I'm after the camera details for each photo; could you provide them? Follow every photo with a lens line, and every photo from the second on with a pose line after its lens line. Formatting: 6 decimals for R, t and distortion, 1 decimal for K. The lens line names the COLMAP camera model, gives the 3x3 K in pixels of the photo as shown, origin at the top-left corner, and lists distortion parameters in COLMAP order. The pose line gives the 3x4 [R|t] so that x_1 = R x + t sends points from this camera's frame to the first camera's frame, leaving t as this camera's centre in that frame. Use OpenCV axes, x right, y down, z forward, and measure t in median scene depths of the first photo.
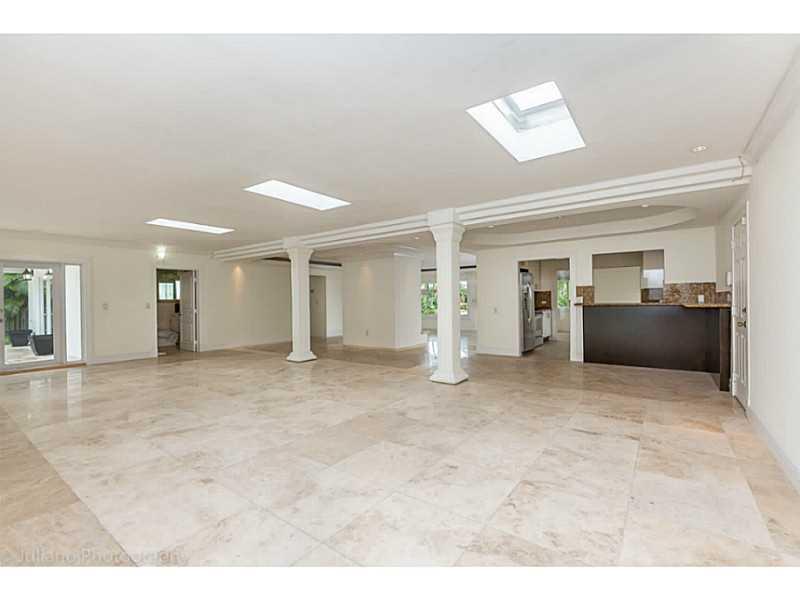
lens RADIAL K [[359.3, 0, 399.1], [0, 359.3, 302.6], [0, 0, 1]] dist [0.000170, -0.000033]
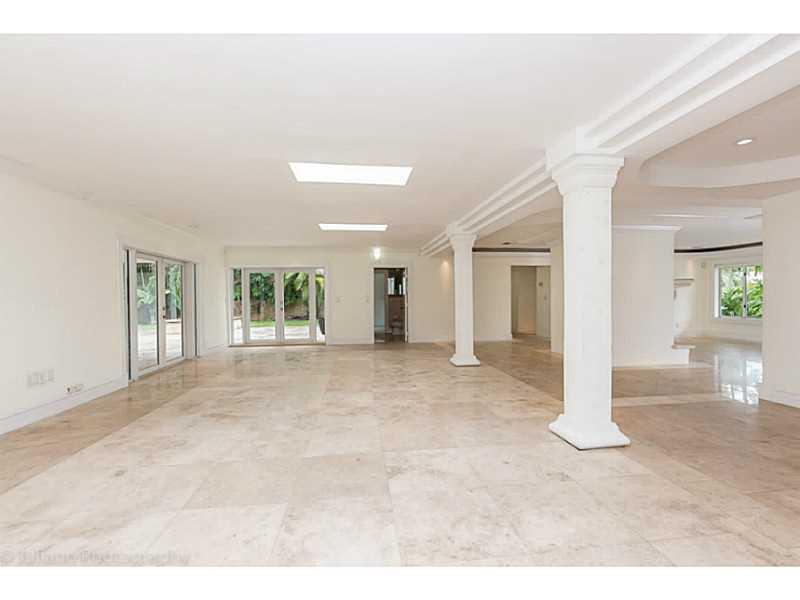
lens RADIAL K [[359.3, 0, 399.8], [0, 359.3, 301.1], [0, 0, 1]] dist [0.000170, -0.000033]
pose [[0.686020, 0.012592, -0.727473, 0.424073], [-0.002592, 0.999886, 0.014863, -0.007913], [0.727578, -0.008311, 0.685975, 0.494310]]
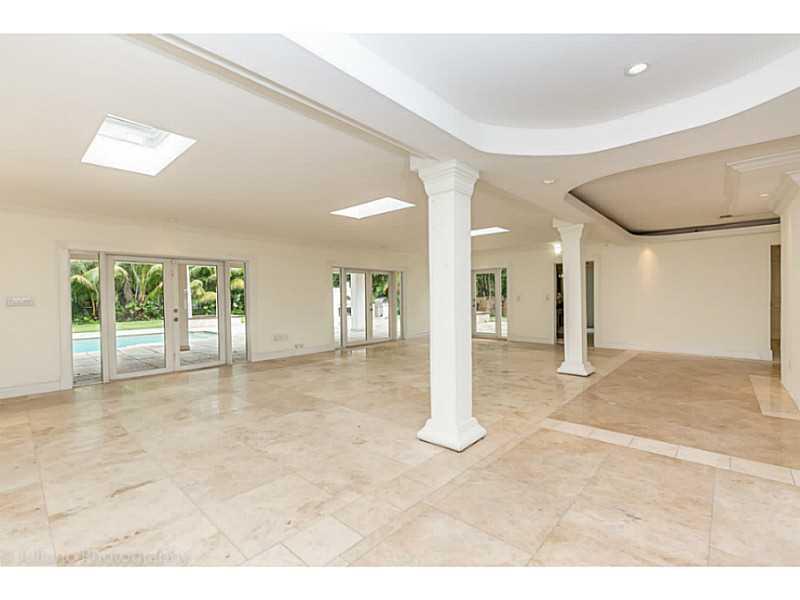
lens RADIAL K [[359.3, 0, 398.7], [0, 359.3, 298.9], [0, 0, 1]] dist [0.000170, -0.000033]
pose [[-0.106379, 0.018342, -0.994157, 0.878140], [0.009454, 0.999803, 0.017435, -0.021218], [0.994281, -0.007544, -0.106531, 1.202869]]
